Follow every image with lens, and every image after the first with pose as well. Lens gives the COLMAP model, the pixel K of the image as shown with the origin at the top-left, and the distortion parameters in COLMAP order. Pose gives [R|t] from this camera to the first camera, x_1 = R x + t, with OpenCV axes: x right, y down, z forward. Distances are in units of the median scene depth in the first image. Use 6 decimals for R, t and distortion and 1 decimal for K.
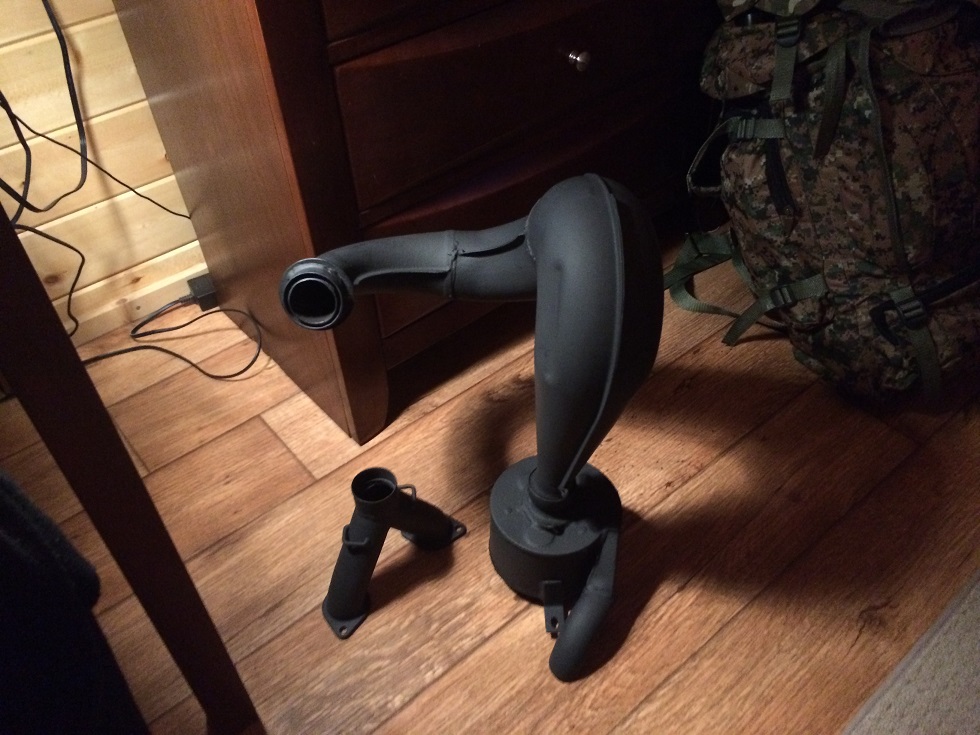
lens RADIAL K [[831.0, 0, 486.6], [0, 831.0, 365.0], [0, 0, 1]] dist [0.075700, -0.100573]
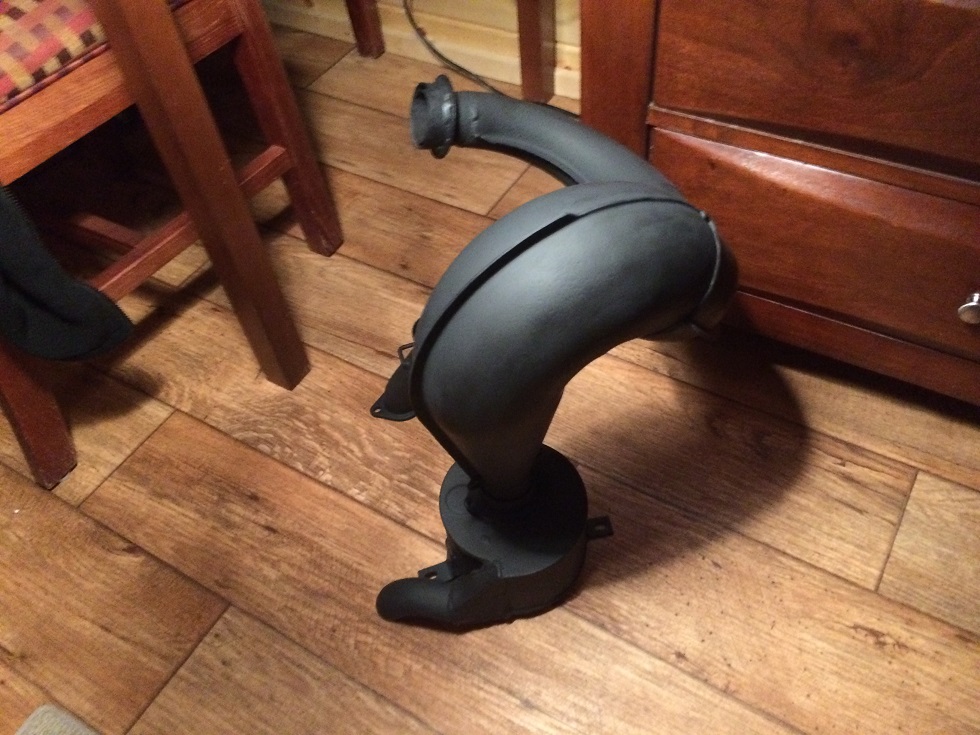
lens RADIAL K [[831.0, 0, 488.1], [0, 831.0, 368.7], [0, 0, 1]] dist [0.075700, -0.100573]
pose [[0.332944, 0.729874, -0.597020, 0.488022], [-0.593526, 0.654197, 0.468778, -0.311207], [0.732718, 0.198270, 0.651010, 0.406534]]
